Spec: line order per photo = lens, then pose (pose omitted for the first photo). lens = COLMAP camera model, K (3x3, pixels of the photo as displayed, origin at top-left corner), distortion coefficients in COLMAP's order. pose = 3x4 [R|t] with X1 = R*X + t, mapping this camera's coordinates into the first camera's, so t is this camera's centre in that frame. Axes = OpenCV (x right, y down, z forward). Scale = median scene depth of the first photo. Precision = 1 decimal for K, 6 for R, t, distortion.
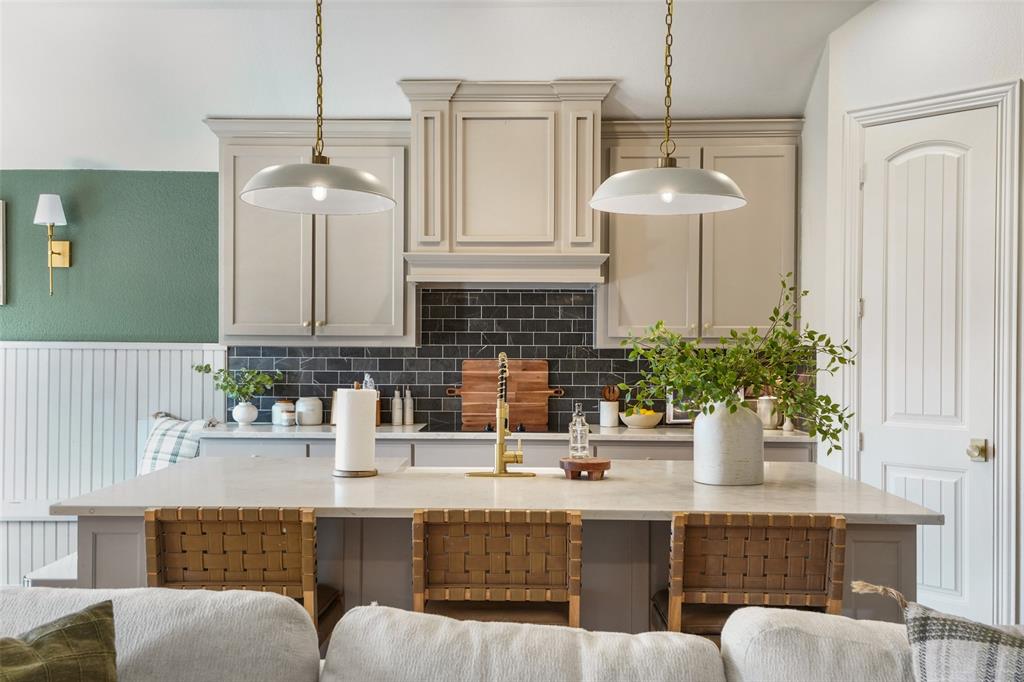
lens RADIAL K [[996.9, 0, 511.4], [0, 996.9, 346.6], [0, 0, 1]] dist [0.056345, 0.000000]
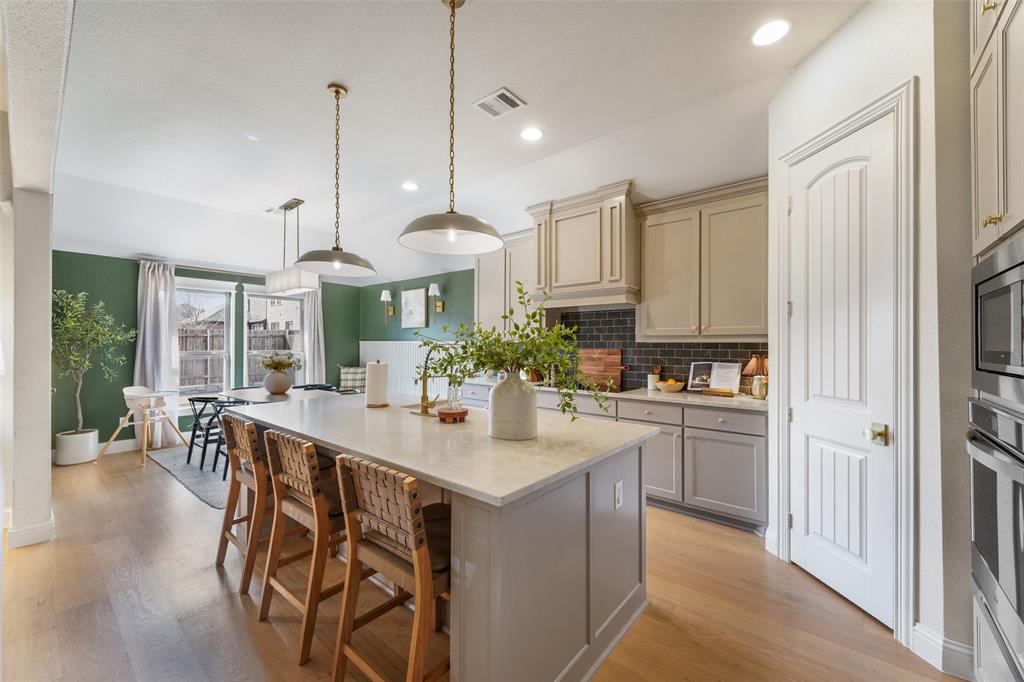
lens RADIAL K [[405.8, 0, 512.2], [0, 405.8, 340.3], [0, 0, 1]] dist [0.006880, -0.000783]
pose [[0.777370, -0.008721, -0.628983, 0.348888], [0.001969, 0.999933, -0.011431, 0.005357], [0.629040, 0.007648, 0.777335, 0.334120]]
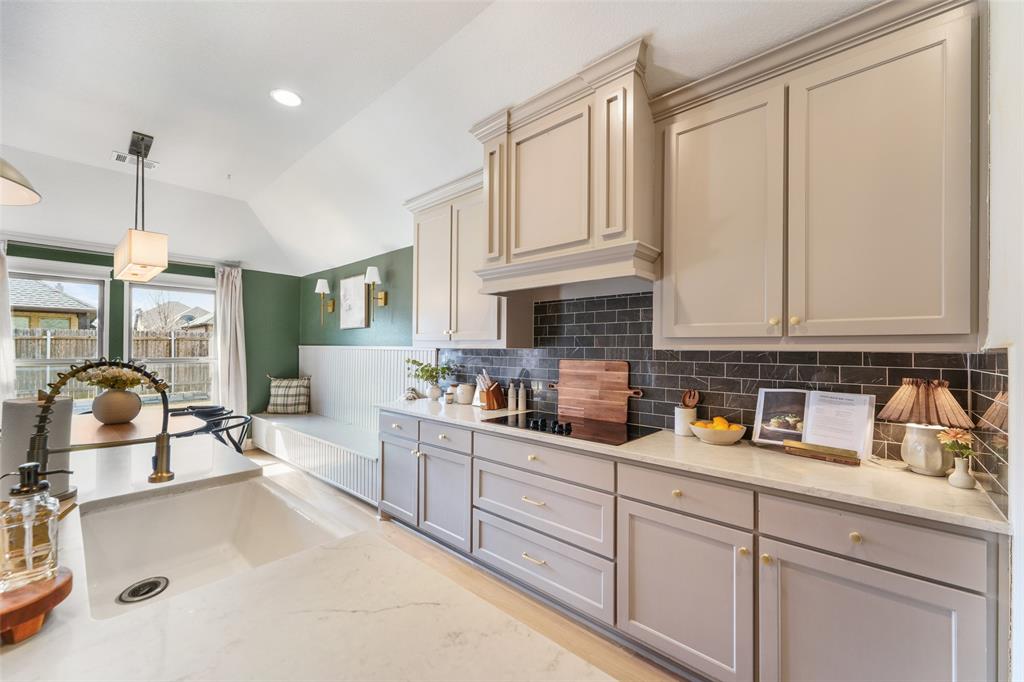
lens RADIAL K [[405.8, 0, 511.8], [0, 405.8, 345.4], [0, 0, 1]] dist [0.006880, -0.000783]
pose [[0.750254, -0.005966, -0.661122, 0.232745], [-0.001000, 0.999948, -0.010159, 0.001212], [0.661149, 0.008283, 0.750209, 0.623655]]
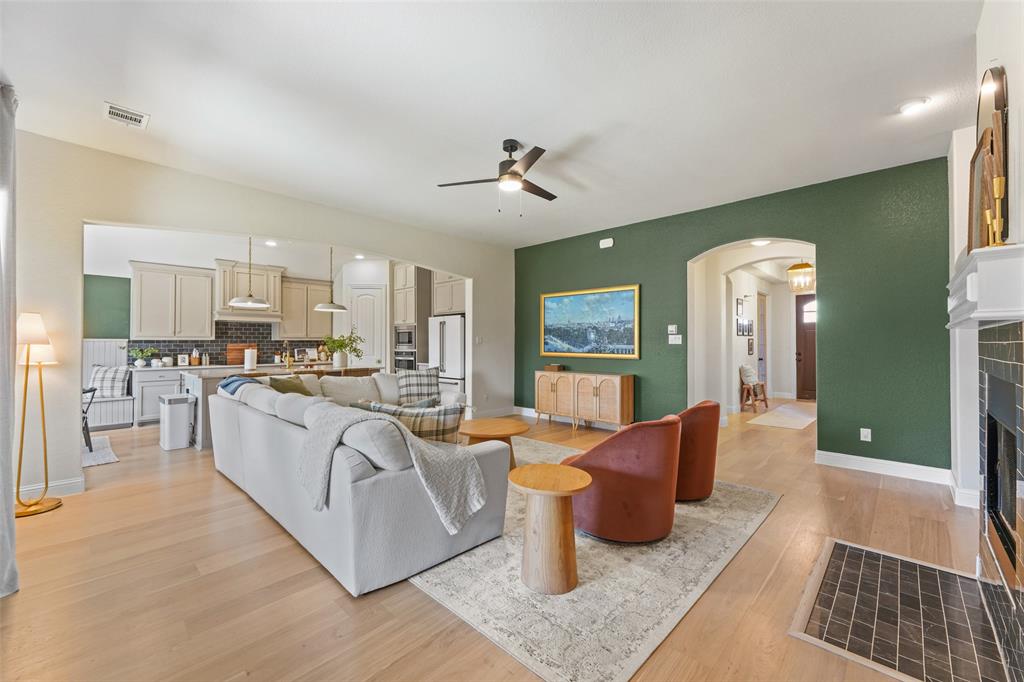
lens RADIAL K [[405.8, 0, 503.4], [0, 405.8, 338.3], [0, 0, 1]] dist [0.006880, -0.000783]
pose [[0.665356, 0.000210, 0.746526, -0.451990], [0.006481, 0.999961, -0.006057, 0.009429], [-0.746498, 0.008869, 0.665328, -0.560232]]
